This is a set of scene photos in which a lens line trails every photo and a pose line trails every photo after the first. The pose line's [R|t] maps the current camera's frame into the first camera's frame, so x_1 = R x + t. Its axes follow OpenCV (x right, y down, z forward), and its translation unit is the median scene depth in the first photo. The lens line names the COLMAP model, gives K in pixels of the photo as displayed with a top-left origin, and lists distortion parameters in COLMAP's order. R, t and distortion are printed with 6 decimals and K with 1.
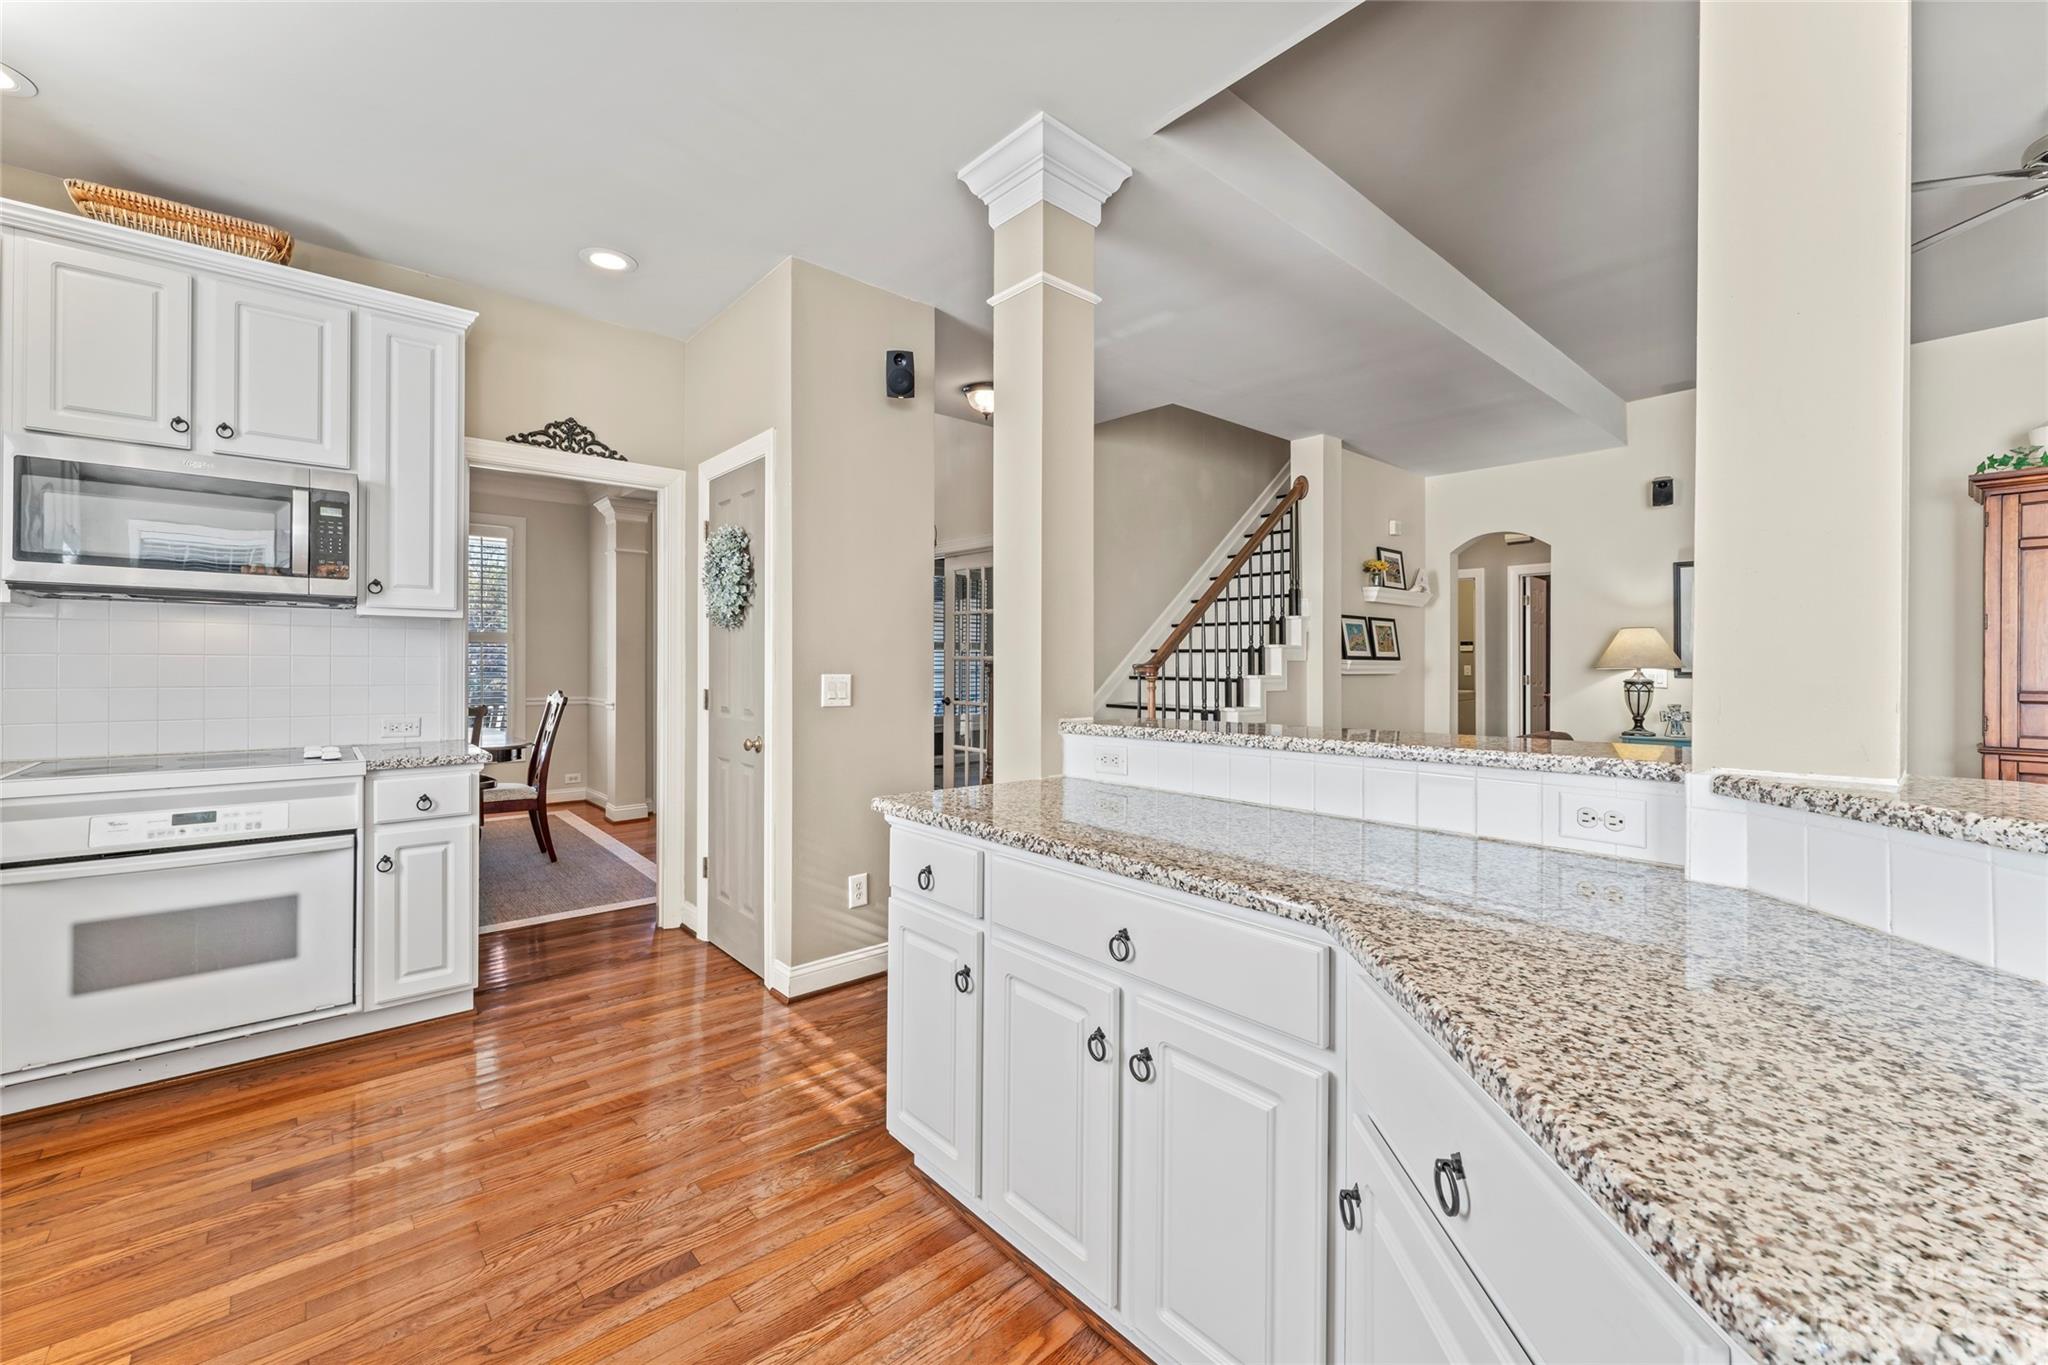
lens RADIAL K [[823.6, 0, 1025.6], [0, 823.6, 660.6], [0, 0, 1]] dist [0.002374, 0.000187]
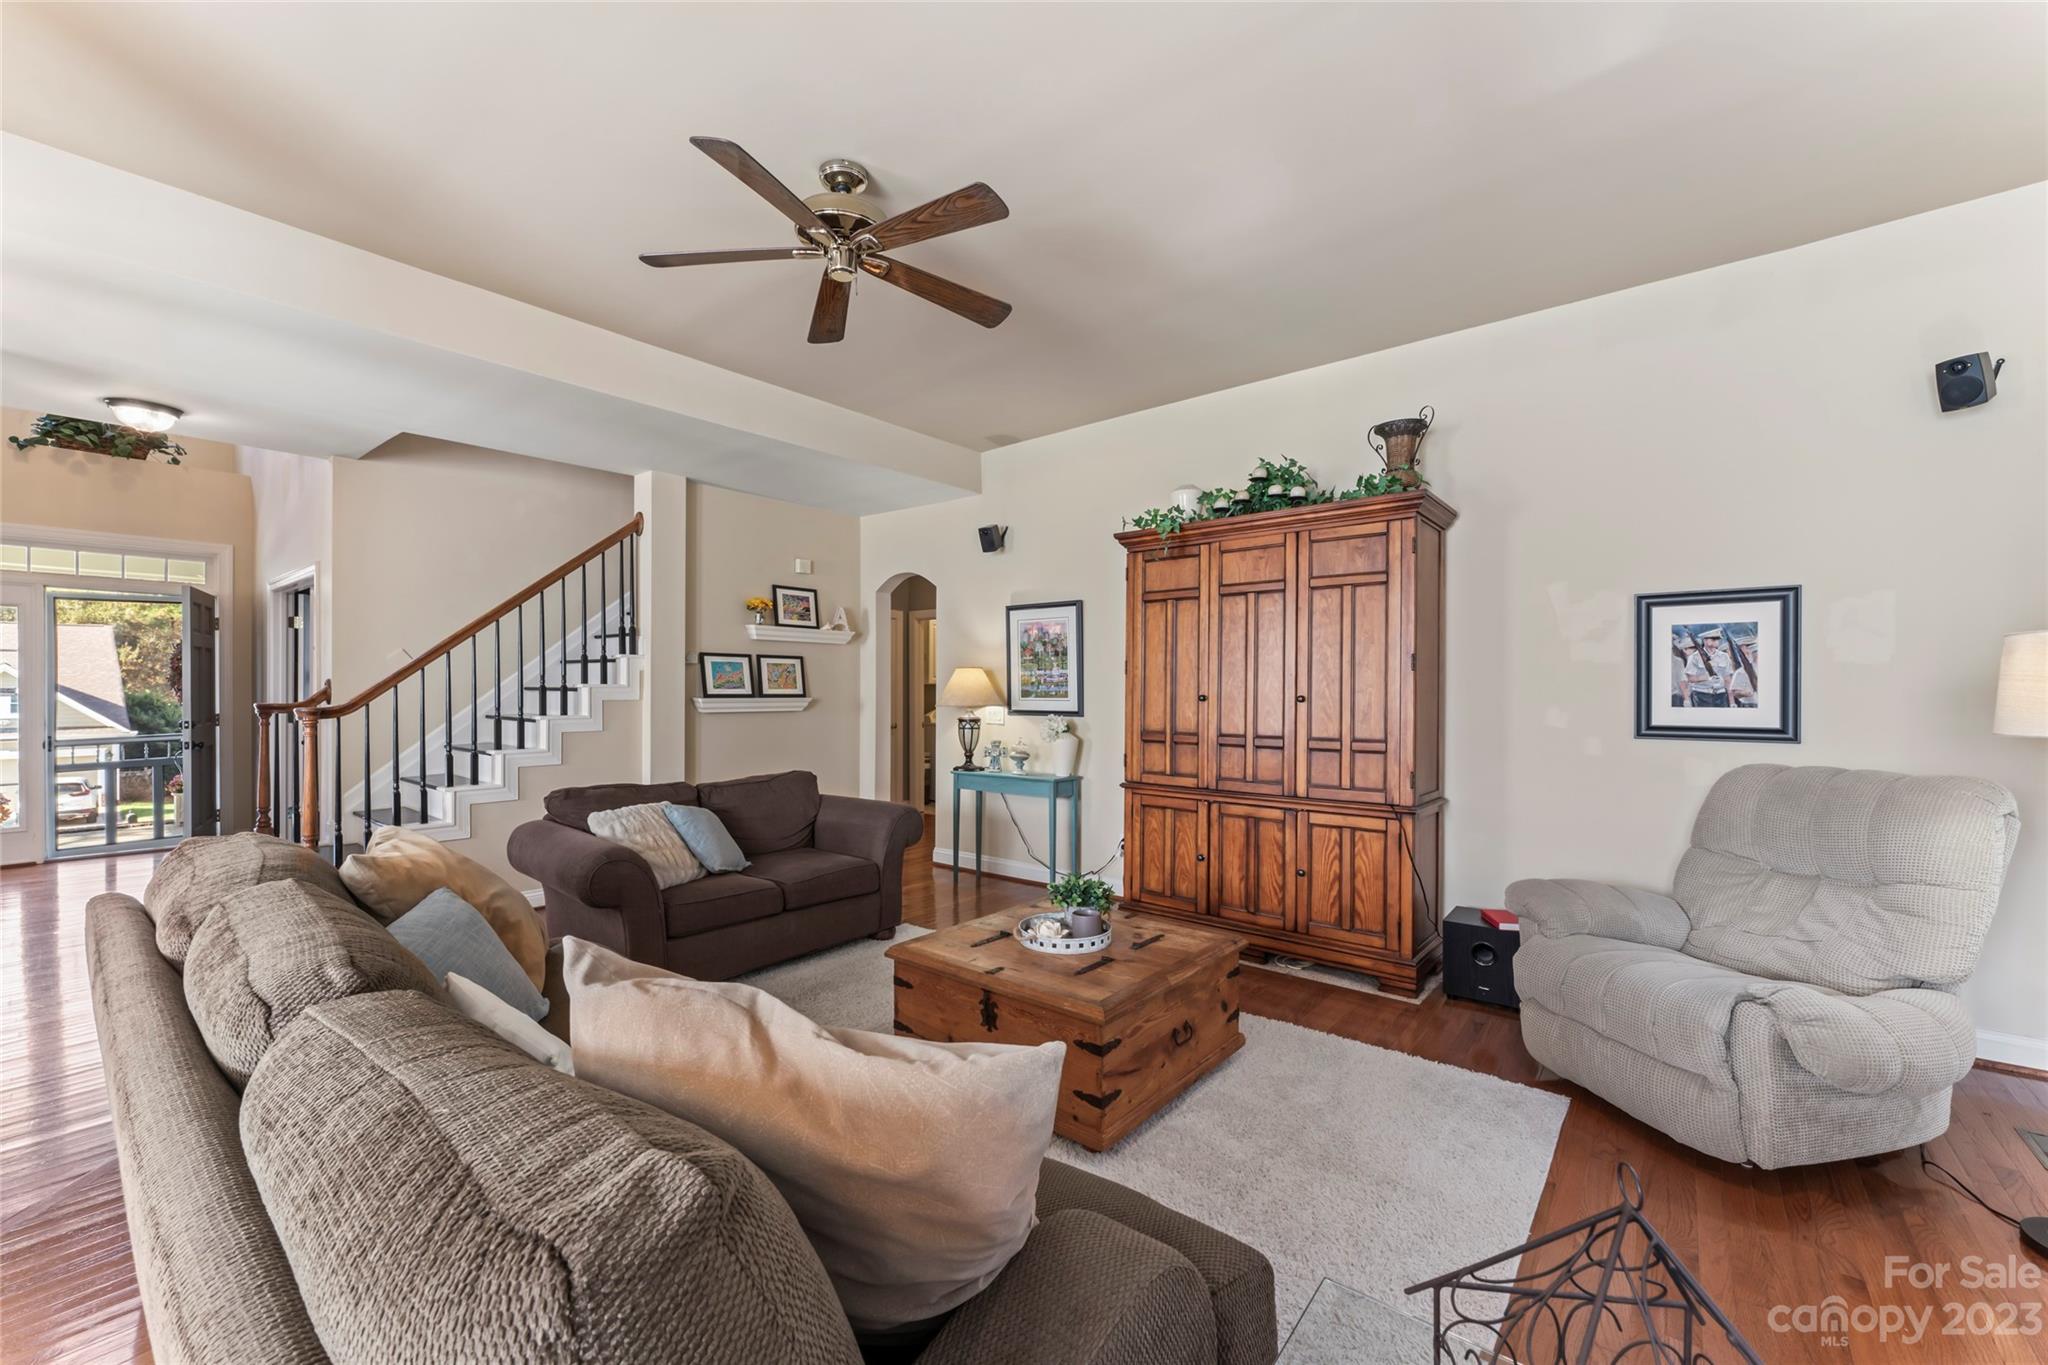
lens RADIAL K [[810.3, 0, 1036.5], [0, 810.3, 690.8], [0, 0, 1]] dist [0.000067, 0.000176]
pose [[0.986555, -0.001652, 0.163419, 1.084208], [0.000351, 0.999968, 0.007988, -0.030752], [-0.163427, -0.007823, 0.986524, -0.052845]]
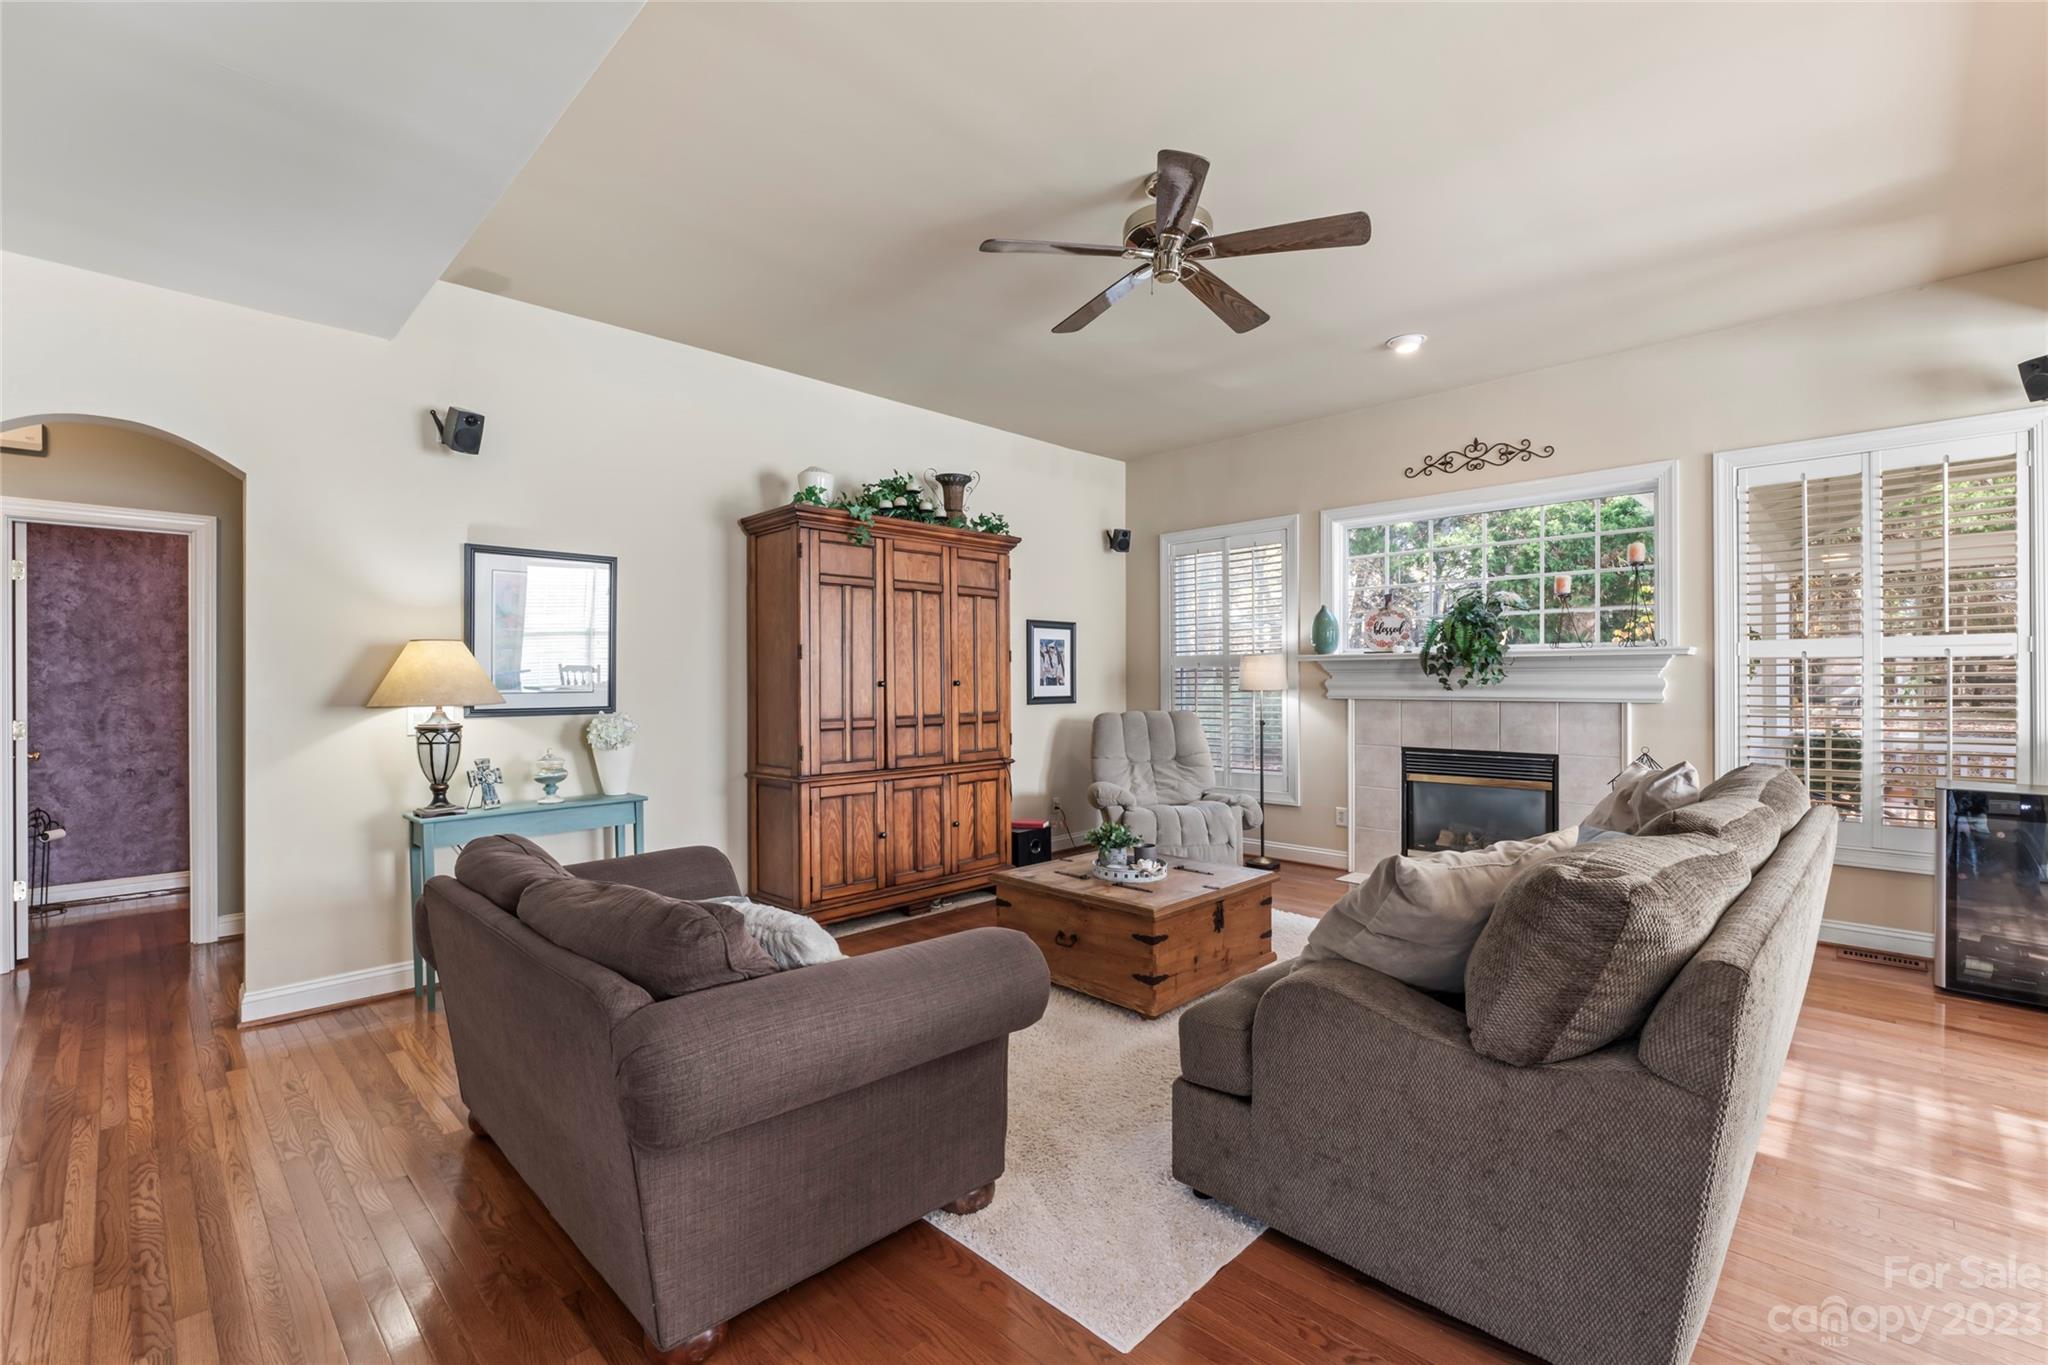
lens RADIAL K [[884.3, 0, 1021.7], [0, 884.3, 681.2], [0, 0, 1]] dist [-0.003114, -0.000440]
pose [[-0.061049, -0.003287, 0.998129, 0.090711], [0.000484, 0.999994, 0.003323, -0.018629], [-0.998135, 0.000686, -0.061047, 0.996921]]
